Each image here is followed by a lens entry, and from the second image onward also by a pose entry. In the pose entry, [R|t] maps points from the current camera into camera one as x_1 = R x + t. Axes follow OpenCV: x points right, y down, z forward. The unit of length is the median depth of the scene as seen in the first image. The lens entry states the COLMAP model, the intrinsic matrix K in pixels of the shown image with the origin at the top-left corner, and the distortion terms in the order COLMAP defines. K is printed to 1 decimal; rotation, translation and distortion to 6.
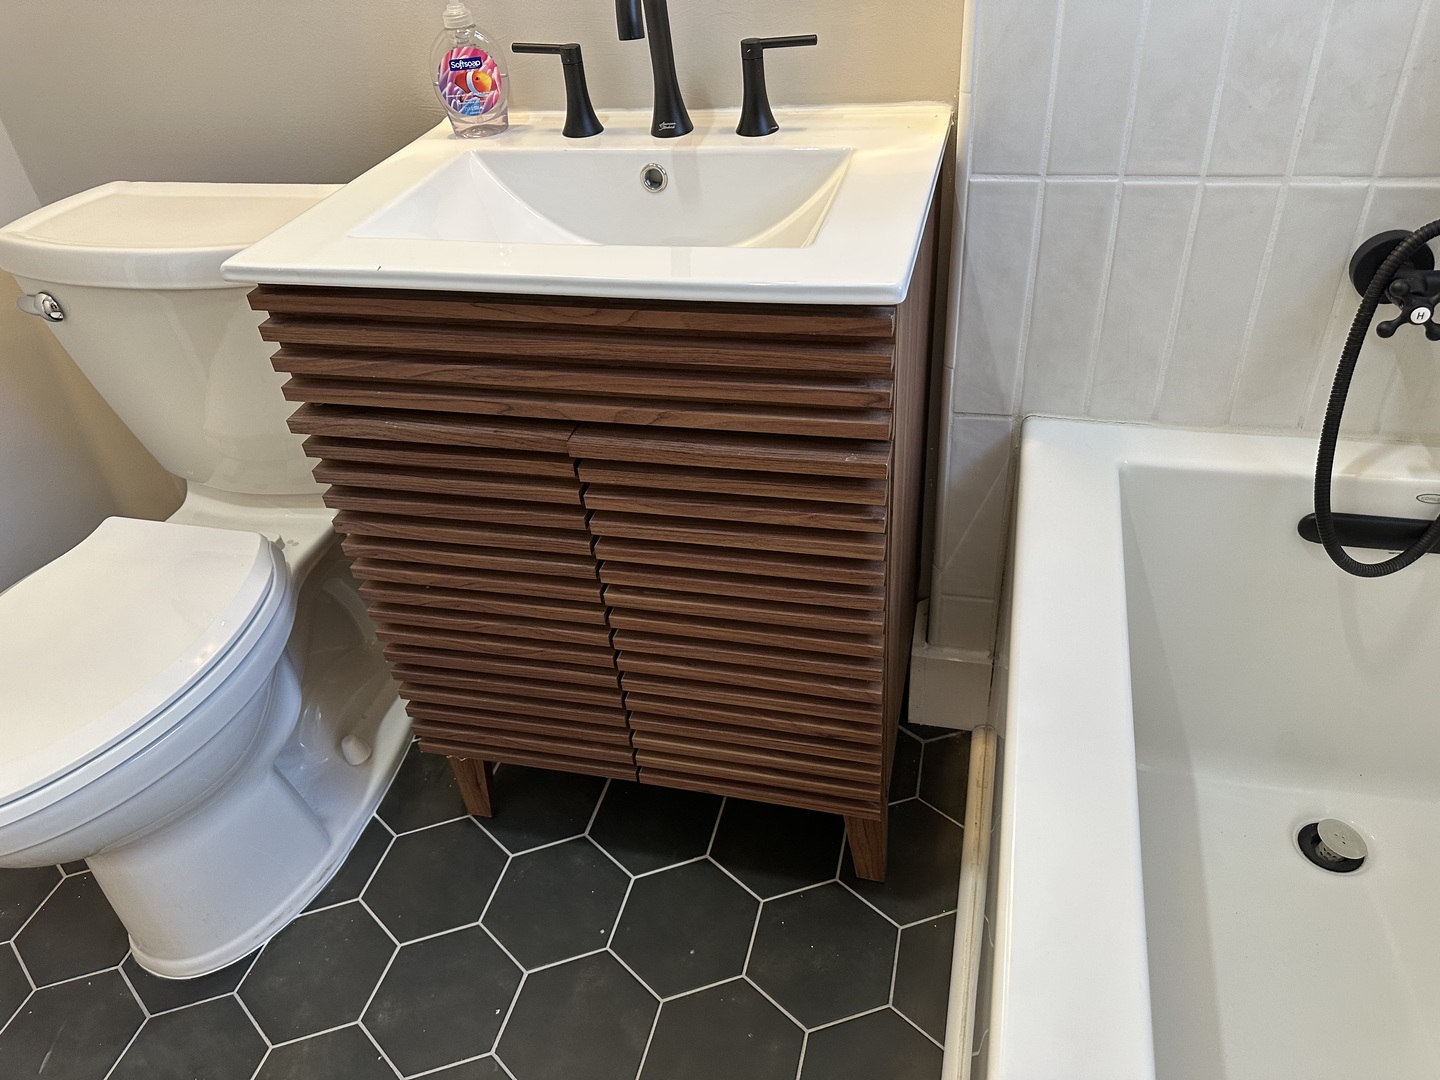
lens RADIAL K [[1014.6, 0, 720.0], [0, 1014.6, 540.0], [0, 0, 1]] dist [0.173646, -0.342608]
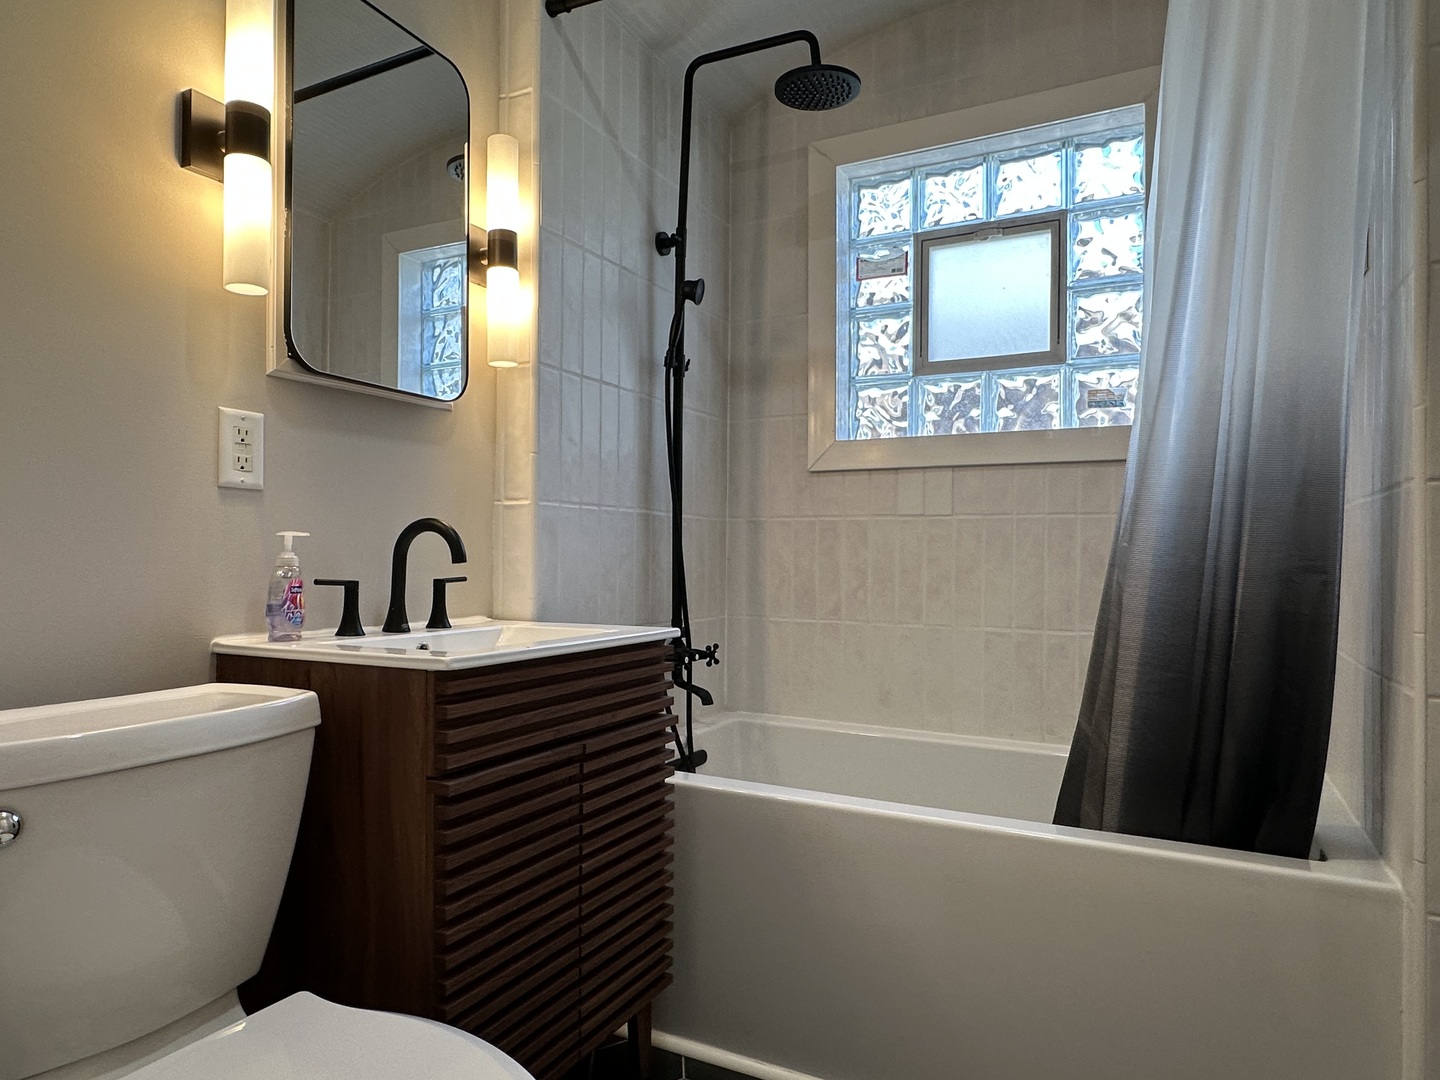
lens RADIAL K [[908.9, 0, 713.0], [0, 908.9, 542.0], [0, 0, 1]] dist [-0.006363, 0.000539]
pose [[0.228161, 0.097270, 0.968752, -1.348825], [0.561427, 0.799769, -0.212531, 0.061778], [-0.795451, 0.592375, 0.127865, 0.379341]]
